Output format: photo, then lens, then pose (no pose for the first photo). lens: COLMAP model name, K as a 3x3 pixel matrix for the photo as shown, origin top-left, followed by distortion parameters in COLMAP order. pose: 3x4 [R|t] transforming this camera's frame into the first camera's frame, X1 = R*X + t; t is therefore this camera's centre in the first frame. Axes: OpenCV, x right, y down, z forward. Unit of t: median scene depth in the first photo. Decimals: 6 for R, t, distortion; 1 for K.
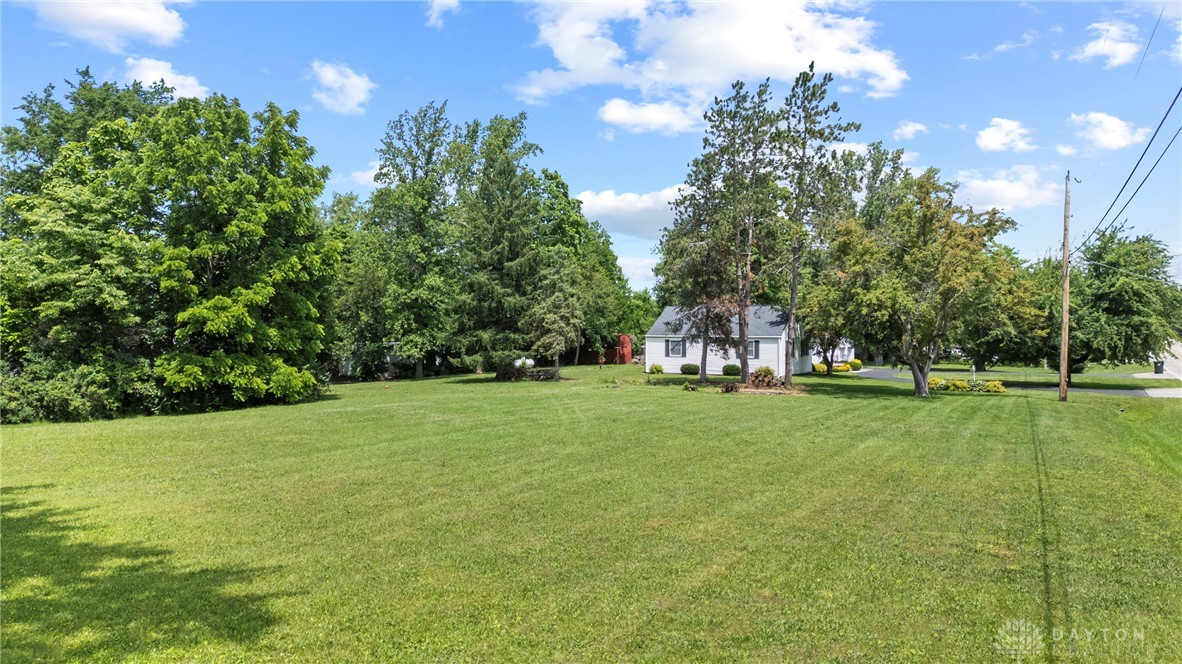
lens RADIAL K [[874.9, 0, 591.0], [0, 874.9, 332.0], [0, 0, 1]] dist [0.087160, -0.119924]
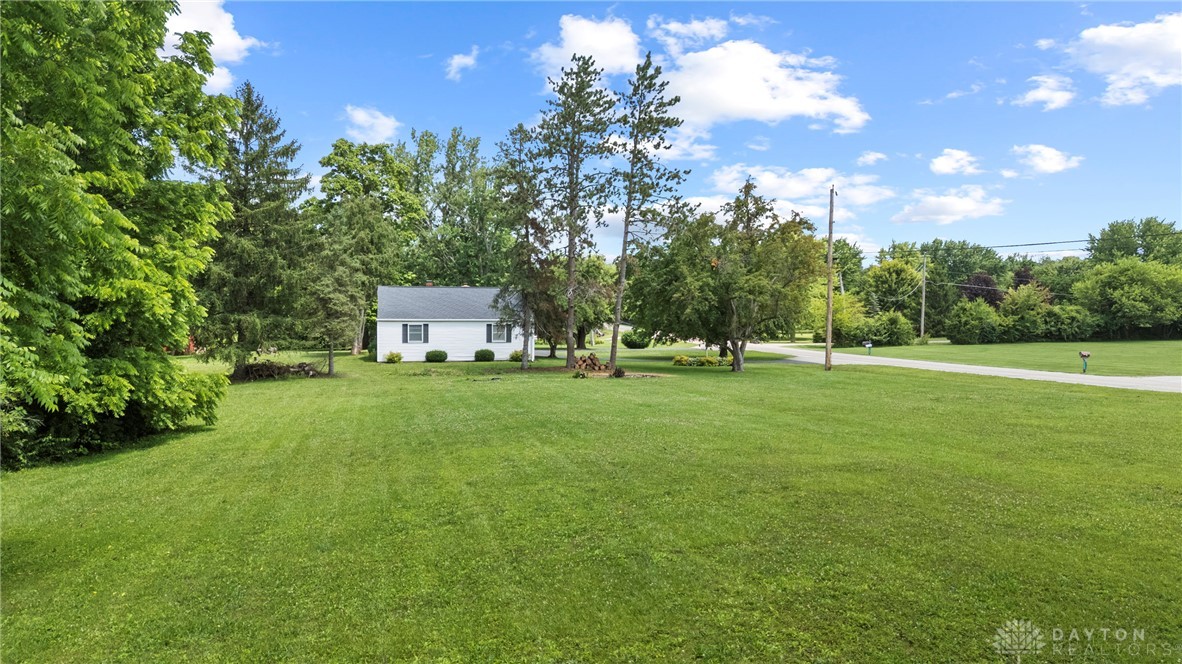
lens RADIAL K [[874.9, 0, 591.0], [0, 874.9, 332.0], [0, 0, 1]] dist [0.087160, -0.119924]
pose [[0.745200, -0.013750, 0.666699, -0.368712], [-0.000899, 0.999766, 0.021624, -0.002330], [-0.666840, -0.016713, 0.745013, 0.214967]]
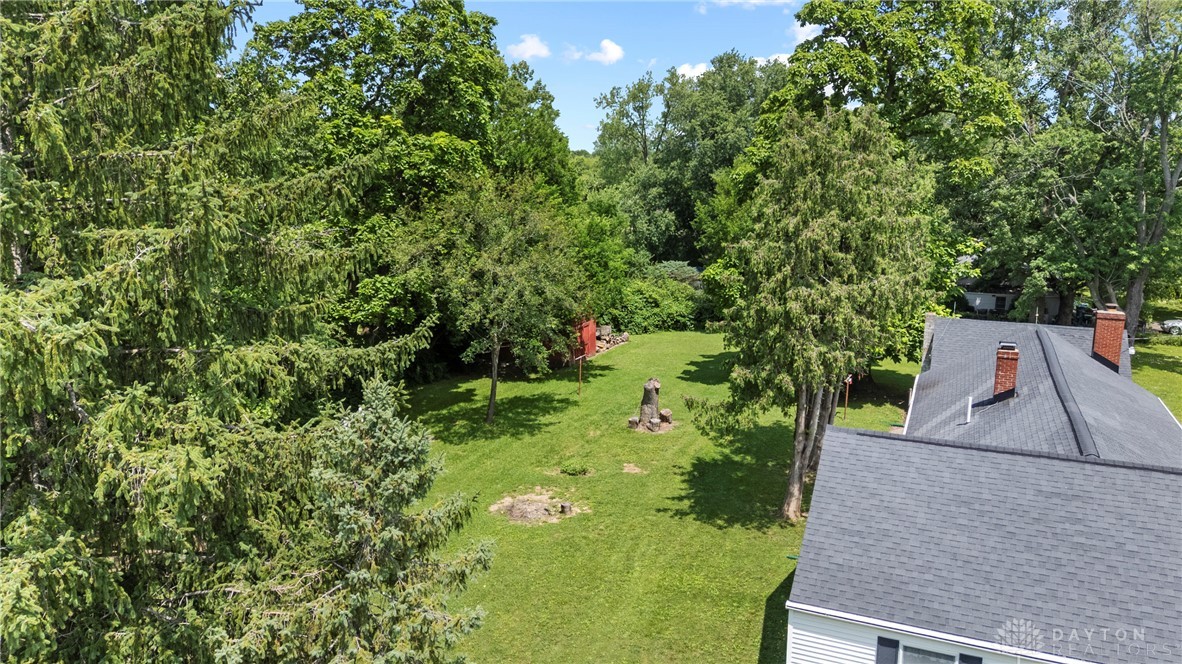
lens RADIAL K [[874.9, 0, 591.0], [0, 874.9, 332.0], [0, 0, 1]] dist [0.087160, -0.119924]
pose [[0.994287, -0.013303, 0.105905, -0.016873], [-0.007061, 0.981832, 0.189623, -0.119526], [-0.106503, -0.189287, 0.976129, 0.798730]]
